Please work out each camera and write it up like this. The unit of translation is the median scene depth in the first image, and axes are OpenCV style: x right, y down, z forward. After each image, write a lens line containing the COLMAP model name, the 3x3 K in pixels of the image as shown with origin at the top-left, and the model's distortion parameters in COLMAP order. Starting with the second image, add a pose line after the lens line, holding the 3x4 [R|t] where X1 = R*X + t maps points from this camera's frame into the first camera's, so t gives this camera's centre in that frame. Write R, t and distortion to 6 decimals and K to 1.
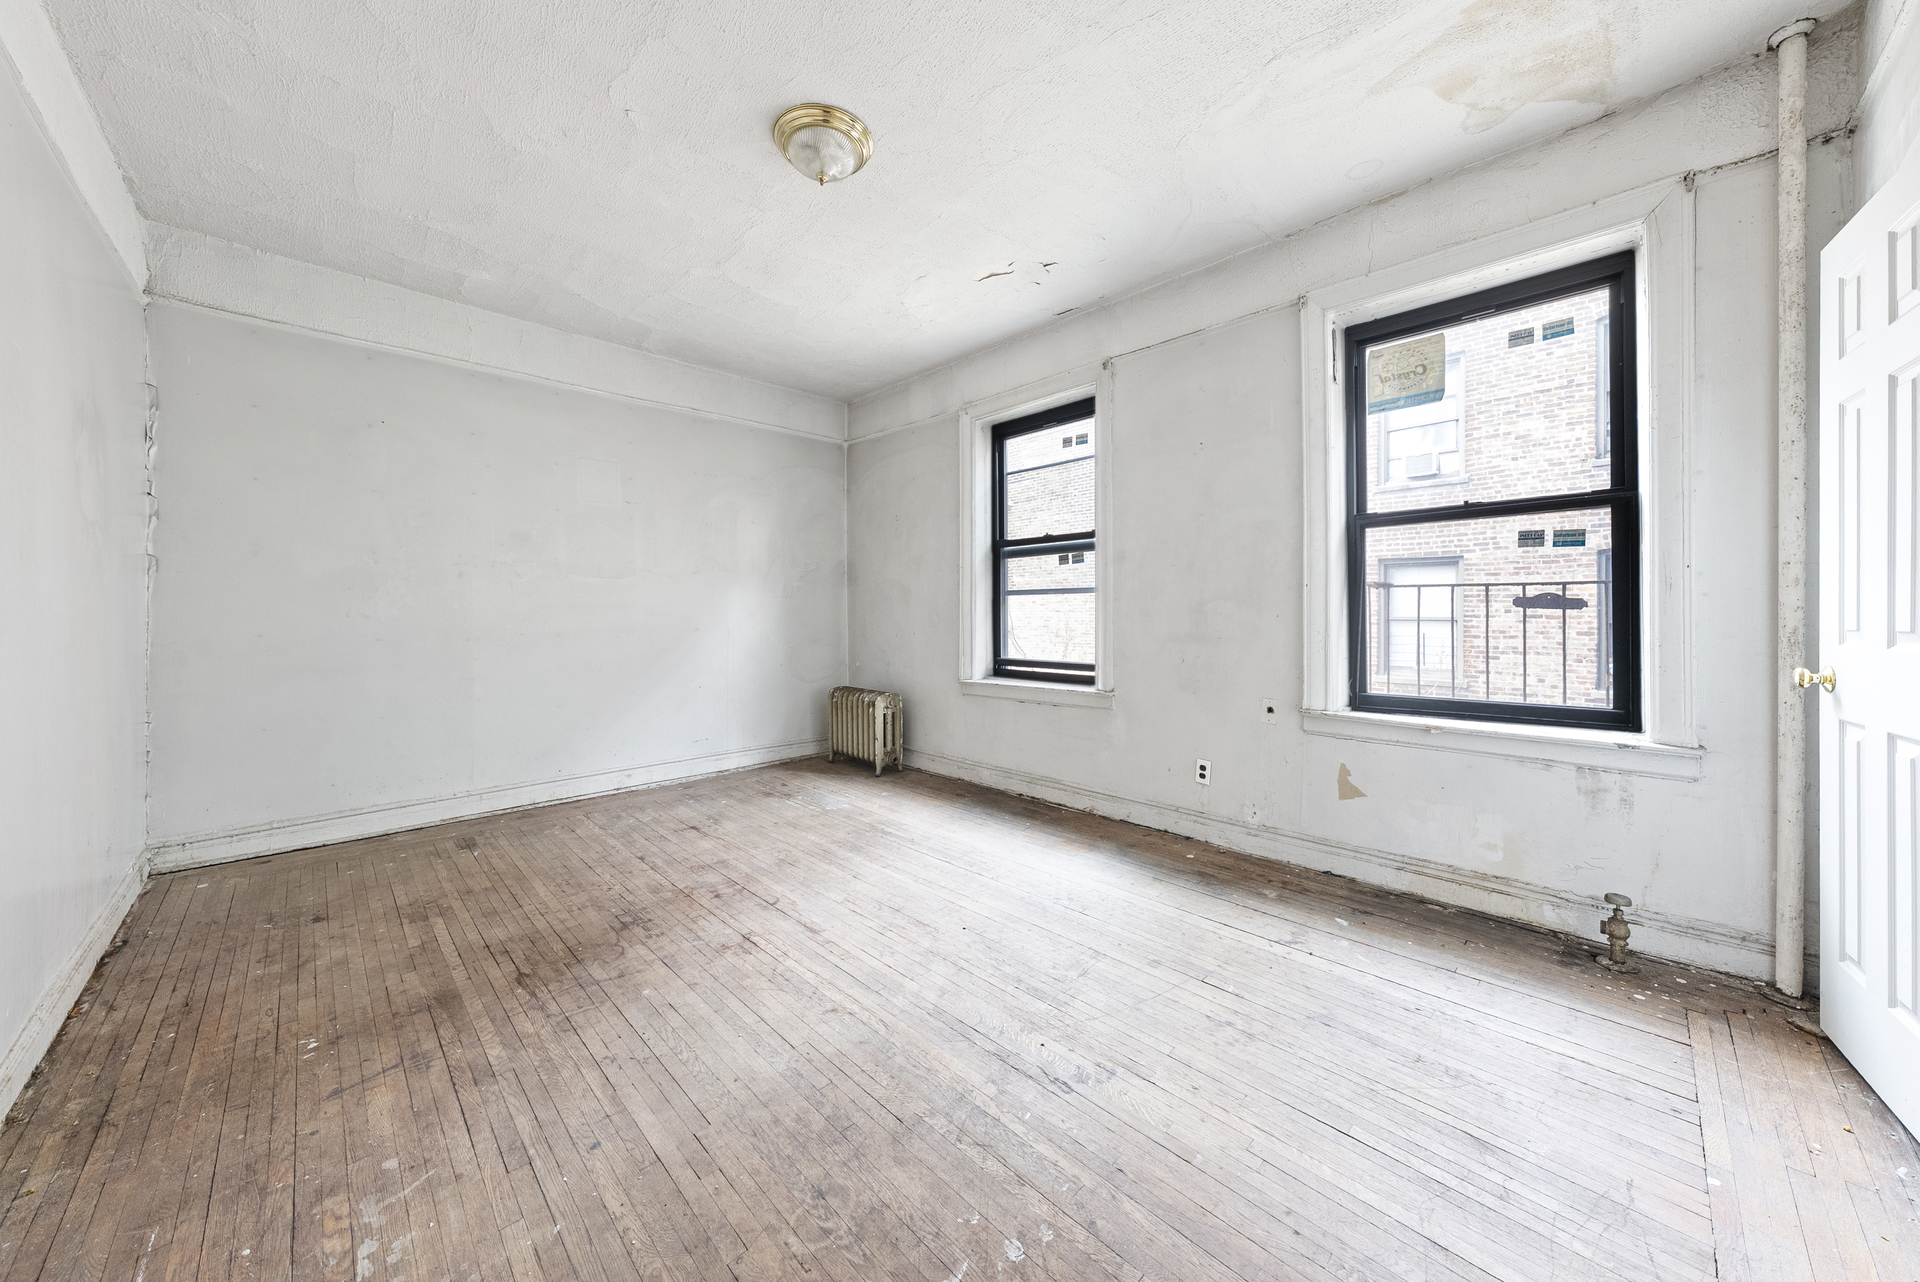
lens RADIAL K [[669.0, 0, 960.9], [0, 669.0, 619.5], [0, 0, 1]] dist [-0.000349, -0.000228]
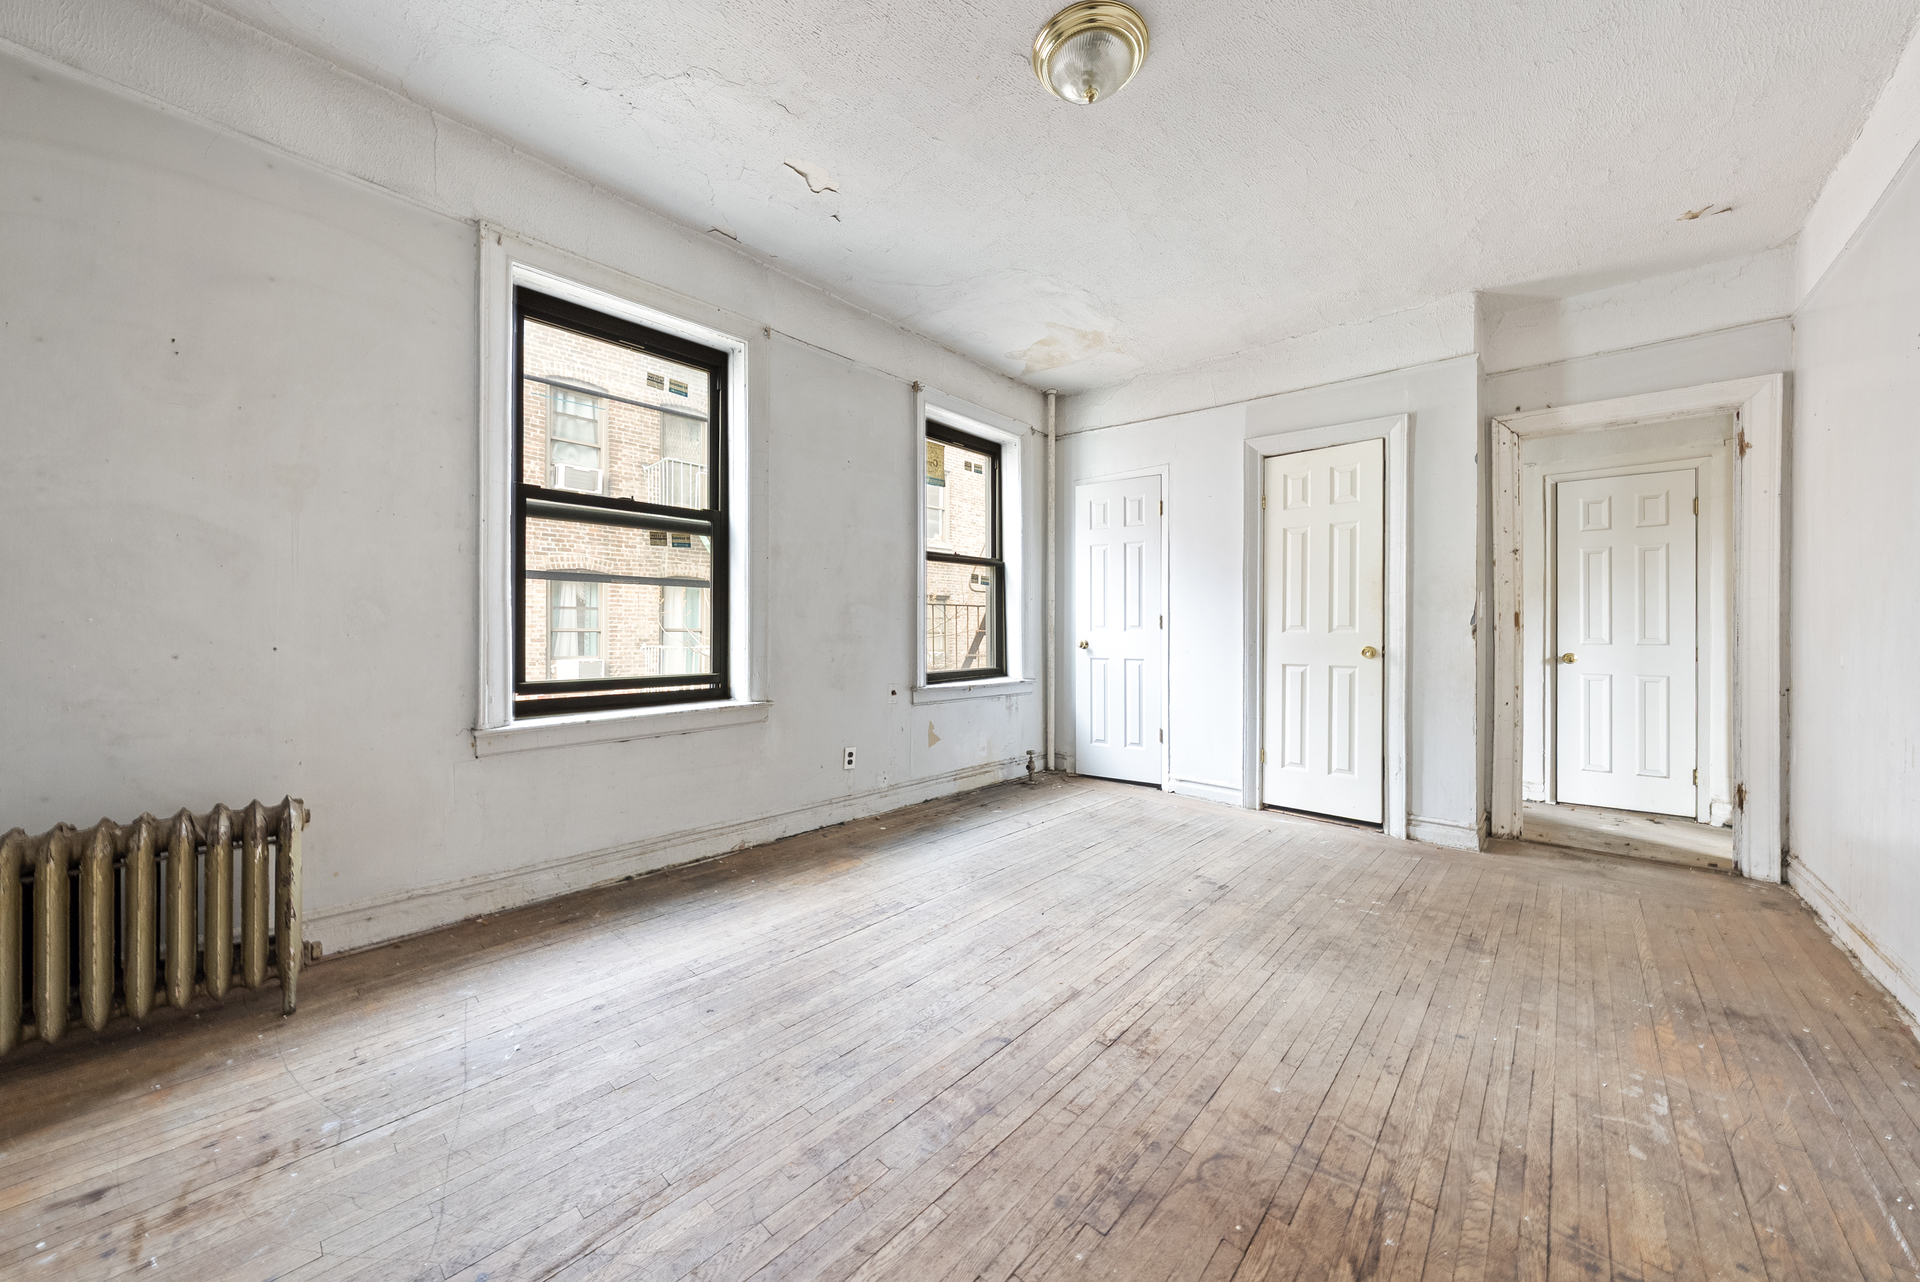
lens RADIAL K [[671.7, 0, 966.9], [0, 671.7, 632.9], [0, 0, 1]] dist [-0.002166, -0.000095]
pose [[-0.062657, -0.003203, 0.998030, -1.014926], [0.004535, 0.999984, 0.003494, 0.022805], [-0.998025, 0.004745, -0.062641, 1.169936]]
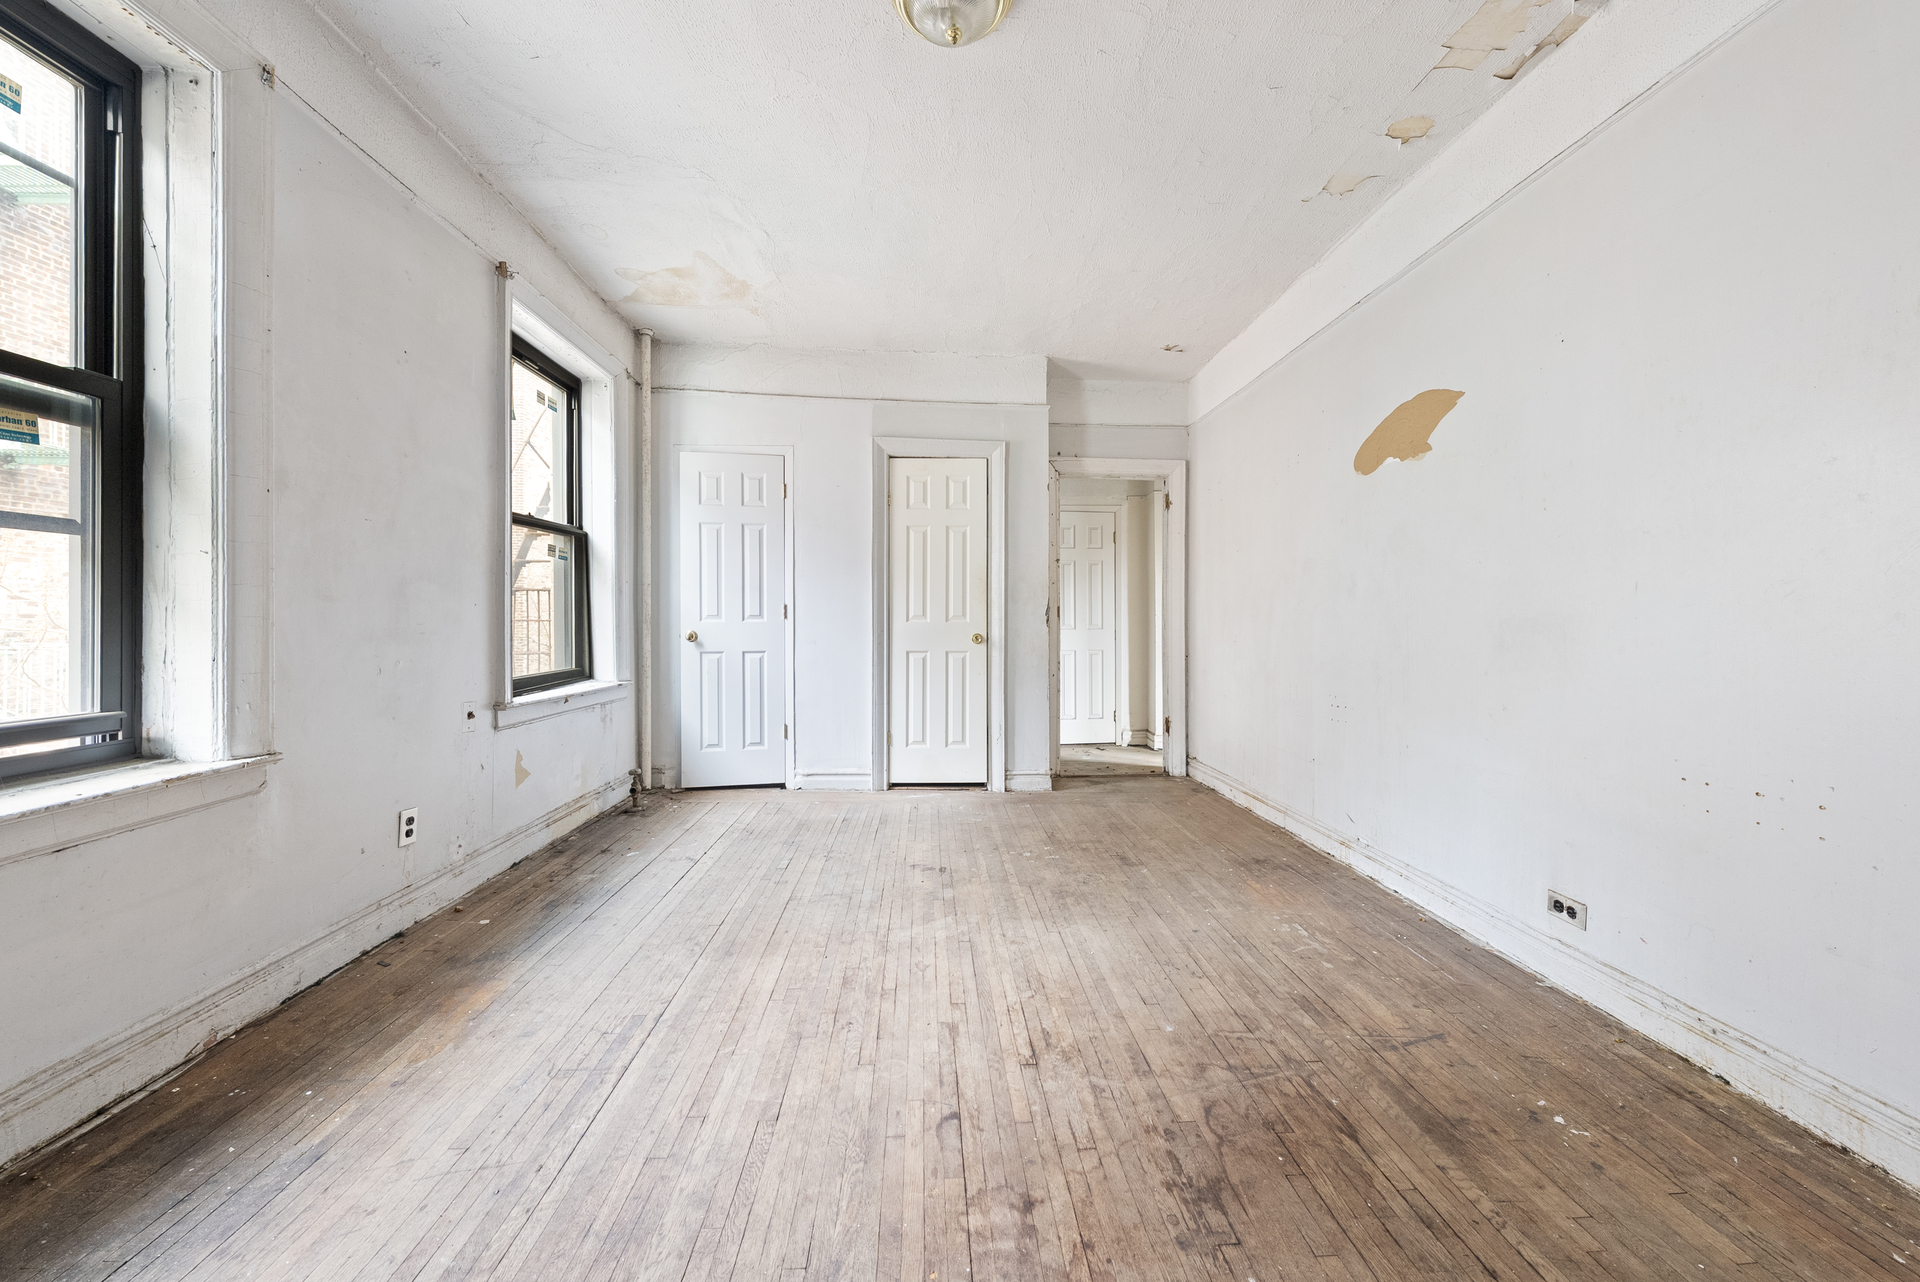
lens RADIAL K [[669.0, 0, 960.9], [0, 669.0, 619.5], [0, 0, 1]] dist [-0.000349, -0.000228]
pose [[-0.751597, -0.000415, 0.659622, -0.701130], [0.004194, 0.999977, 0.005409, 0.015568], [-0.659609, 0.006832, -0.751578, 1.525912]]
